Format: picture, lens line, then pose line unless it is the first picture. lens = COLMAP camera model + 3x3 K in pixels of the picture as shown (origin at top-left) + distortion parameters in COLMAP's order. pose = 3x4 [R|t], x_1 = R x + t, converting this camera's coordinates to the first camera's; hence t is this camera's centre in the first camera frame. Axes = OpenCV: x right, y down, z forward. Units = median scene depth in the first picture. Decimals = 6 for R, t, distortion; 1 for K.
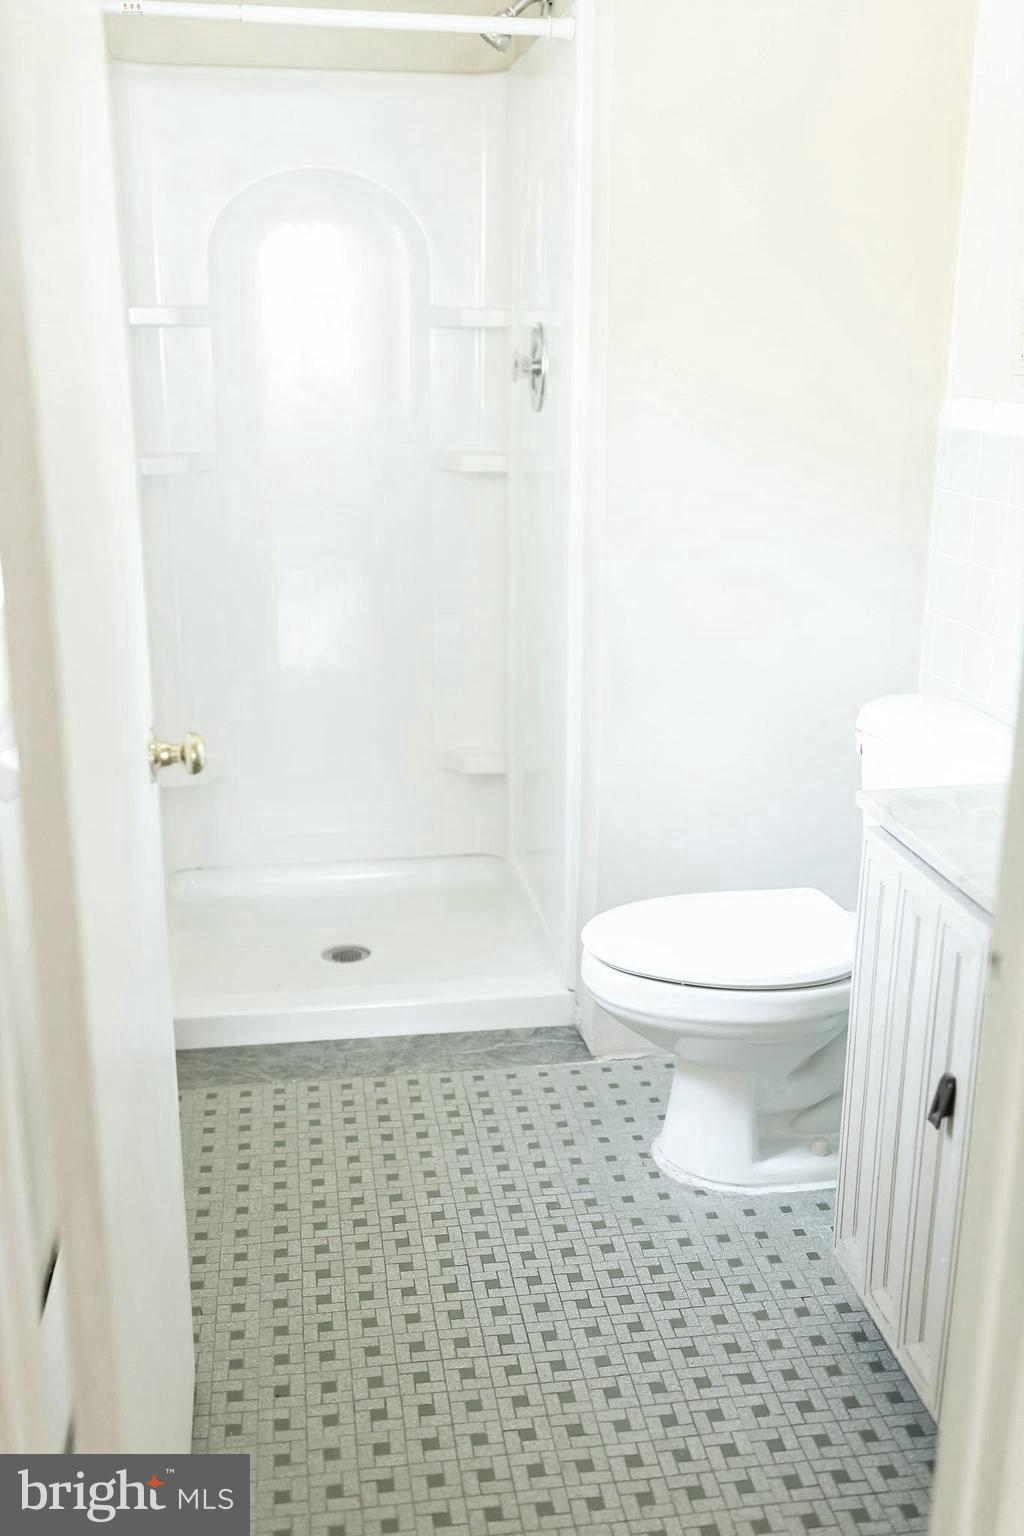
lens RADIAL K [[1464.9, 0, 512.0], [0, 1464.9, 768.0], [0, 0, 1]] dist [-0.003753, 0.001641]
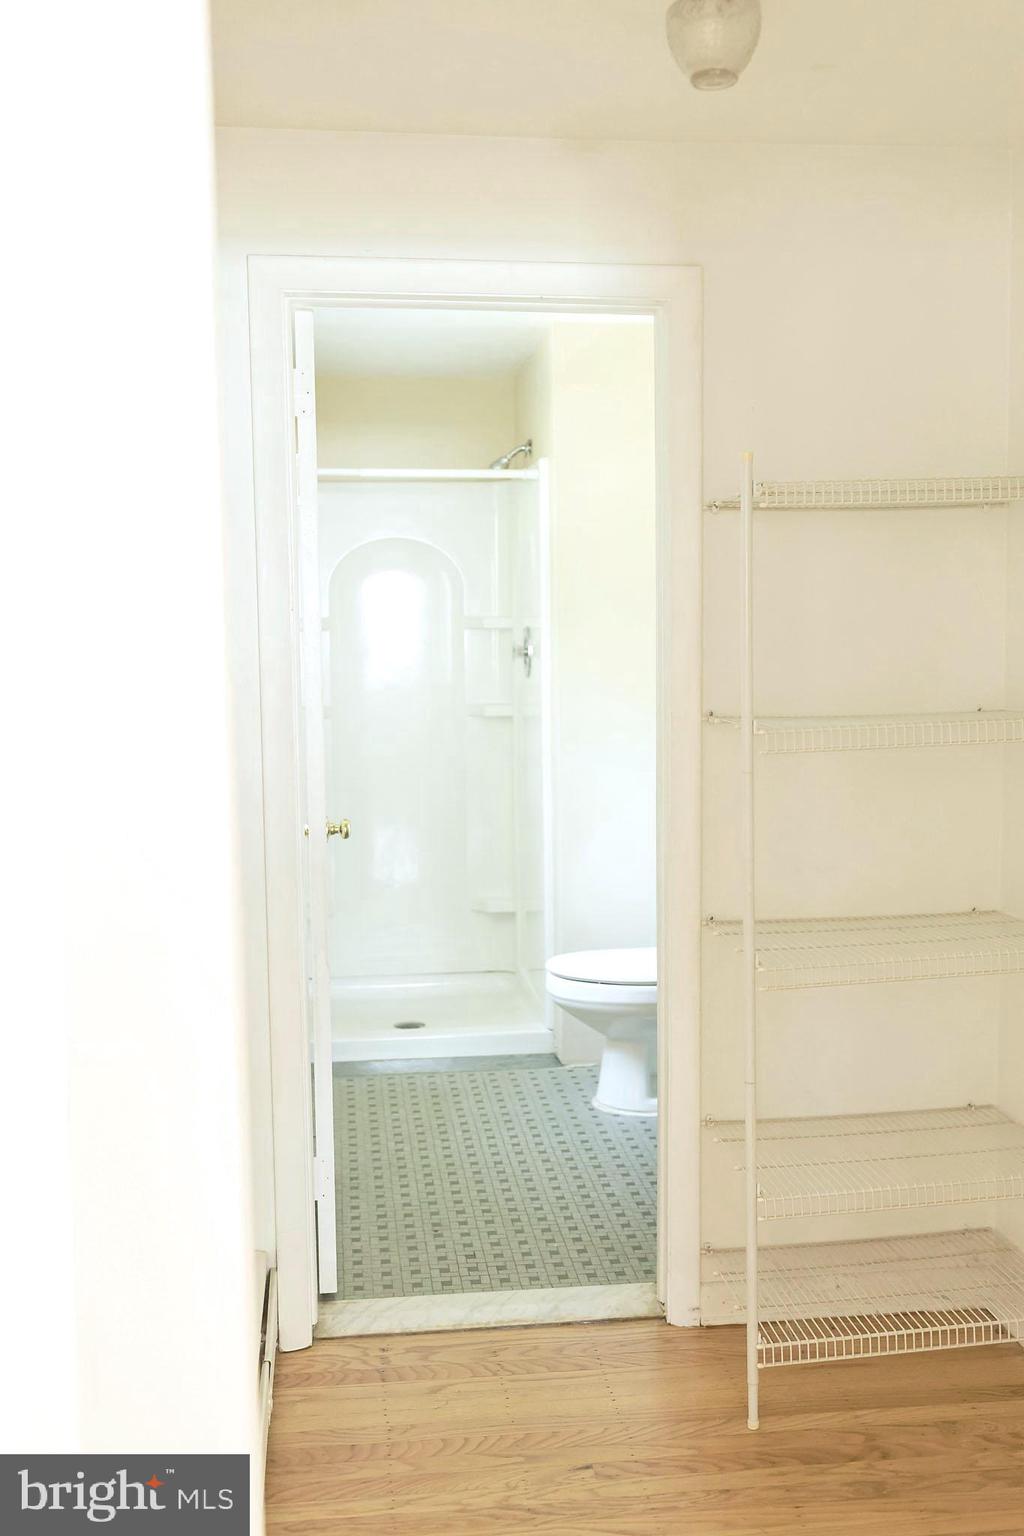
lens RADIAL K [[1489.9, 0, 512.0], [0, 1489.9, 768.0], [0, 0, 1]] dist [0.003888, 0.001950]
pose [[0.999251, -0.012710, -0.036537, 0.071222], [0.005694, 0.982518, -0.186080, 0.203087], [0.038264, 0.185733, 0.981855, -0.757641]]
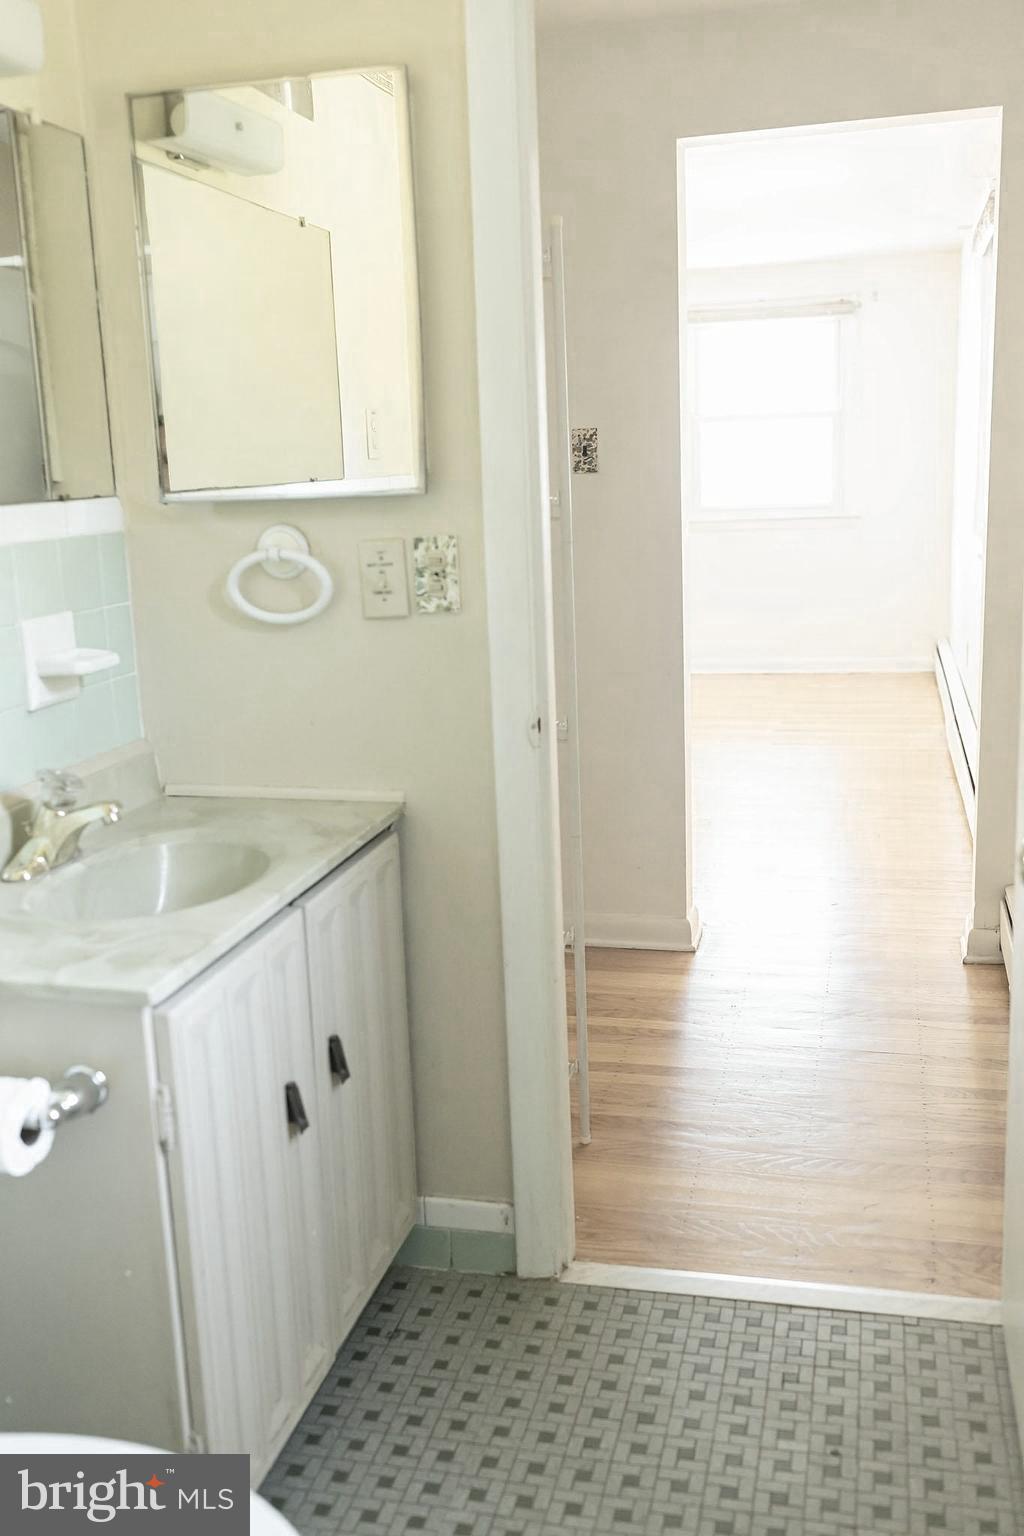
lens RADIAL K [[1489.9, 0, 512.0], [0, 1489.9, 768.0], [0, 0, 1]] dist [0.003888, 0.001950]
pose [[-0.922594, -0.051078, 0.382375, -0.173370], [0.139629, 0.879777, 0.454418, -0.314434], [-0.359616, 0.472634, -0.804546, 1.151230]]
